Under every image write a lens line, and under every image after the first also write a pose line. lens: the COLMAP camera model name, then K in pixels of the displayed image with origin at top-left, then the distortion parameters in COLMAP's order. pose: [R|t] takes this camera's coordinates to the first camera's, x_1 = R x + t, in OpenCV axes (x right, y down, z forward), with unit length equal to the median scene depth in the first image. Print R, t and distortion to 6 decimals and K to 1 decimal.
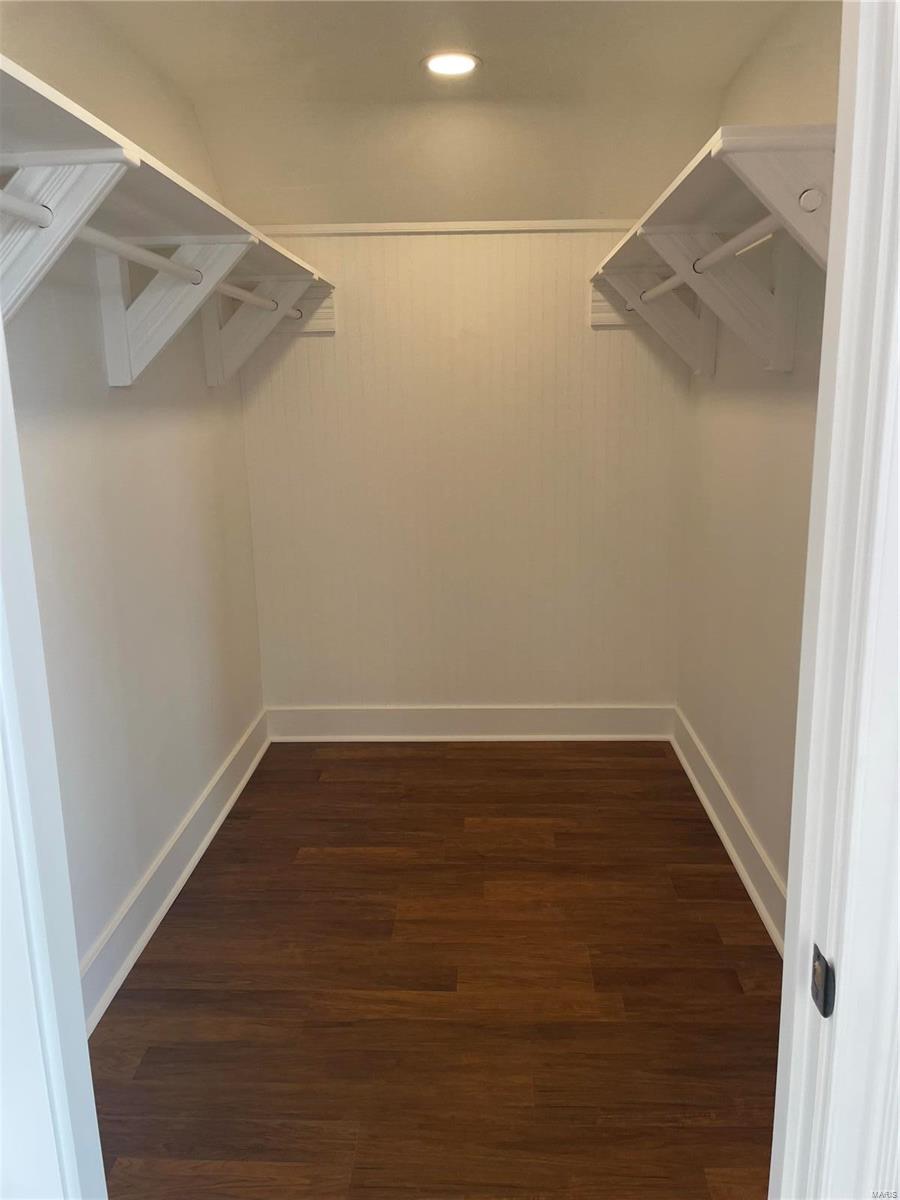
lens RADIAL K [[918.0, 0, 462.1], [0, 918.0, 579.0], [0, 0, 1]] dist [0.092695, -0.120753]
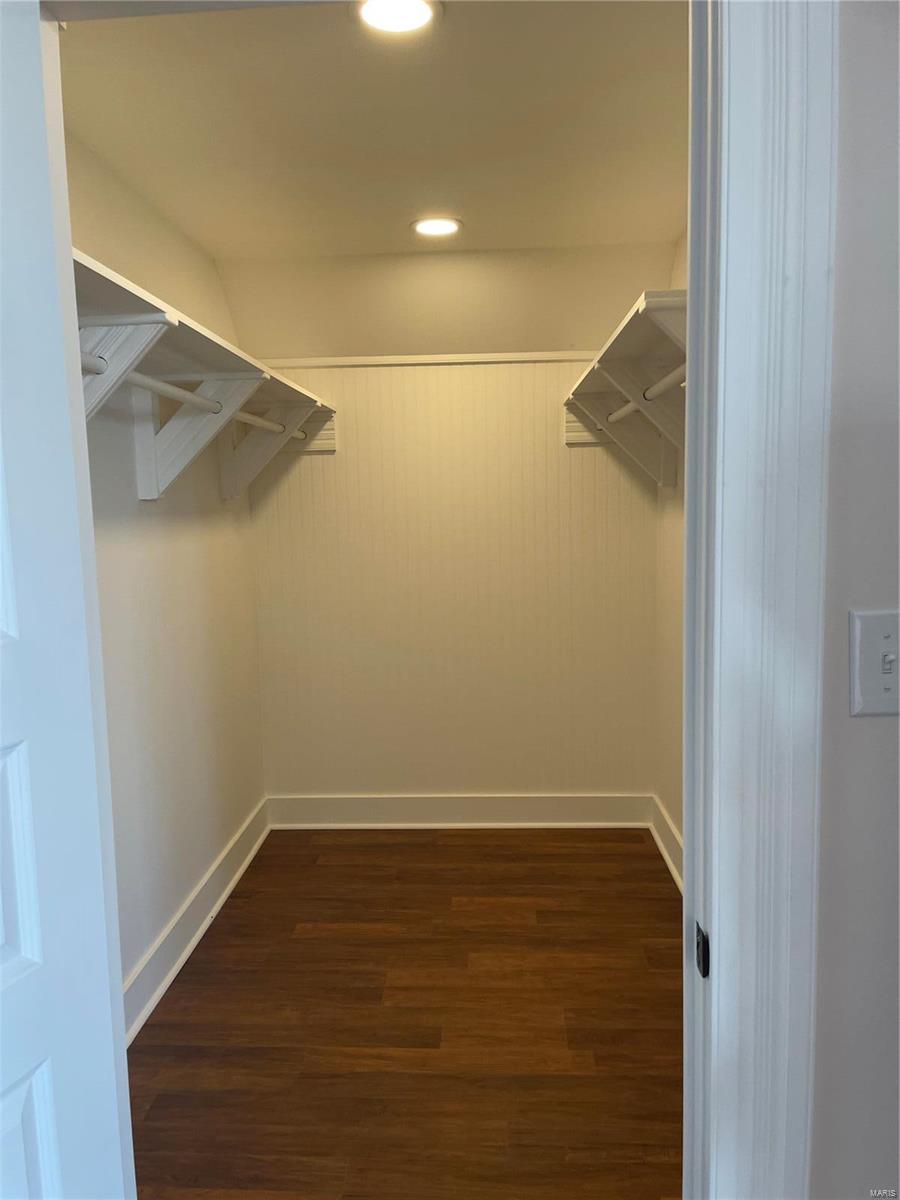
lens RADIAL K [[918.0, 0, 448.2], [0, 918.0, 600.5], [0, 0, 1]] dist [0.092695, -0.120753]
pose [[0.999872, -0.003794, -0.015574, 0.020974], [0.002293, 0.995444, -0.095320, 0.026425], [0.015865, 0.095272, 0.995325, -0.119726]]
